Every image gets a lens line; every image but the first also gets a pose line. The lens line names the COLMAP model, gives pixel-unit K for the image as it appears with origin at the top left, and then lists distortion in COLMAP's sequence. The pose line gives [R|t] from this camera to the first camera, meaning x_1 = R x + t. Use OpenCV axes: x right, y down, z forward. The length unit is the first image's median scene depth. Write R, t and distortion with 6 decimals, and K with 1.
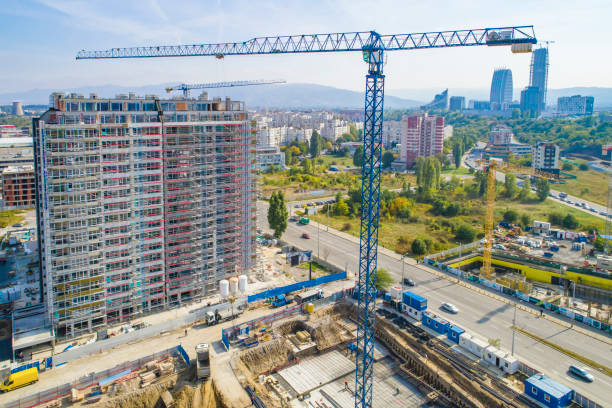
lens RADIAL K [[426.7, 0, 298.1], [0, 426.7, 158.5], [0, 0, 1]] dist [-0.001540, 0.003301]
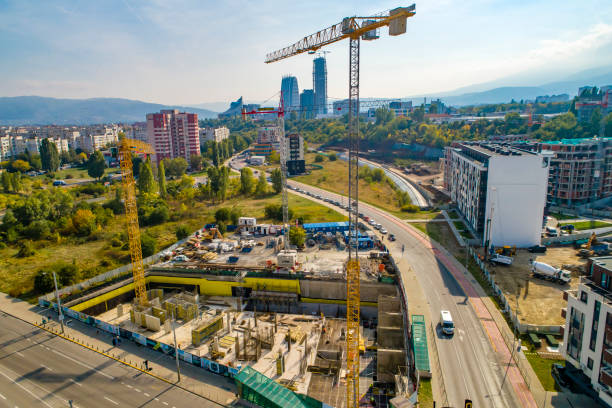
lens RADIAL K [[408.4, 0, 306.9], [0, 408.4, 210.5], [0, 0, 1]] dist [-0.004010, -0.000829]
pose [[0.901813, -0.125887, 0.413382, 0.542172], [0.085529, 0.989699, 0.114807, 0.081723], [-0.423577, -0.068178, 0.903291, 0.354203]]
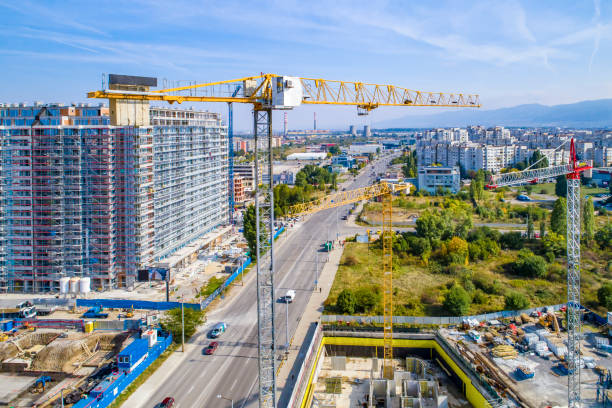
lens RADIAL K [[433.2, 0, 358.0], [0, 433.2, 131.8], [0, 0, 1]] dist [-0.001016, 0.002979]
pose [[0.787294, -0.008942, -0.616513, 1.007921], [-0.061979, 0.993683, -0.093561, -0.010502], [0.613454, 0.111871, 0.781766, 0.559598]]
